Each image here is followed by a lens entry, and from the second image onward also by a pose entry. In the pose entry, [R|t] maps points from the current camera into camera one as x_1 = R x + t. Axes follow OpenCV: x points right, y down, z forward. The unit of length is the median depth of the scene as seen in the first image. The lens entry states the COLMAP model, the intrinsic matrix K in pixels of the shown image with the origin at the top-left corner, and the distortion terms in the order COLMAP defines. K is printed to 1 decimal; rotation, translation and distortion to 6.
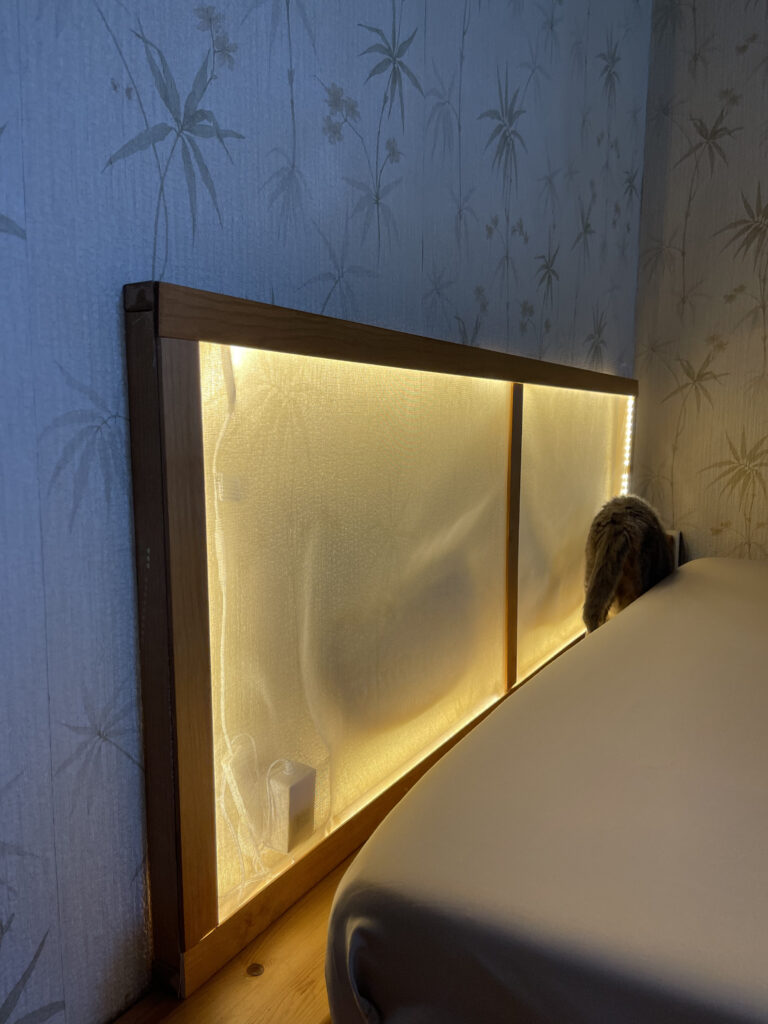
lens RADIAL K [[762.8, 0, 389.2], [0, 762.8, 518.8], [0, 0, 1]] dist [0.048329, -0.034794]
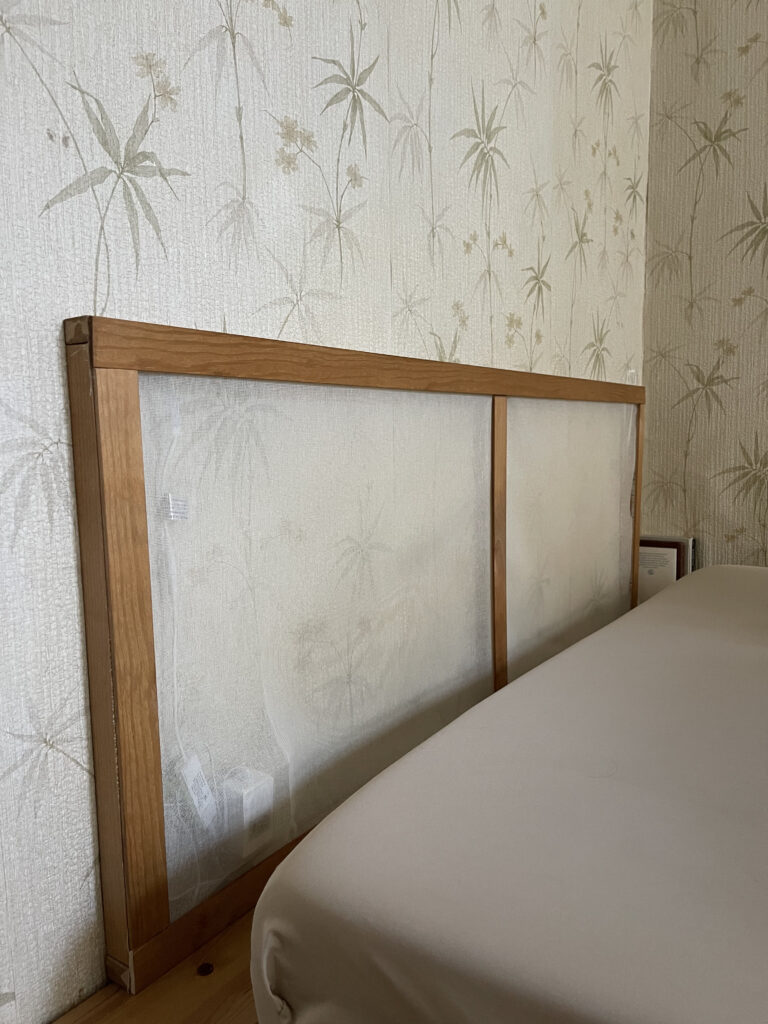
lens RADIAL K [[762.8, 0, 386.2], [0, 762.8, 520.9], [0, 0, 1]] dist [0.048329, -0.034794]
pose [[0.997692, -0.014453, -0.066345, 0.130273], [0.013865, 0.999860, -0.009315, -0.006685], [0.066470, 0.008374, 0.997753, -0.026361]]
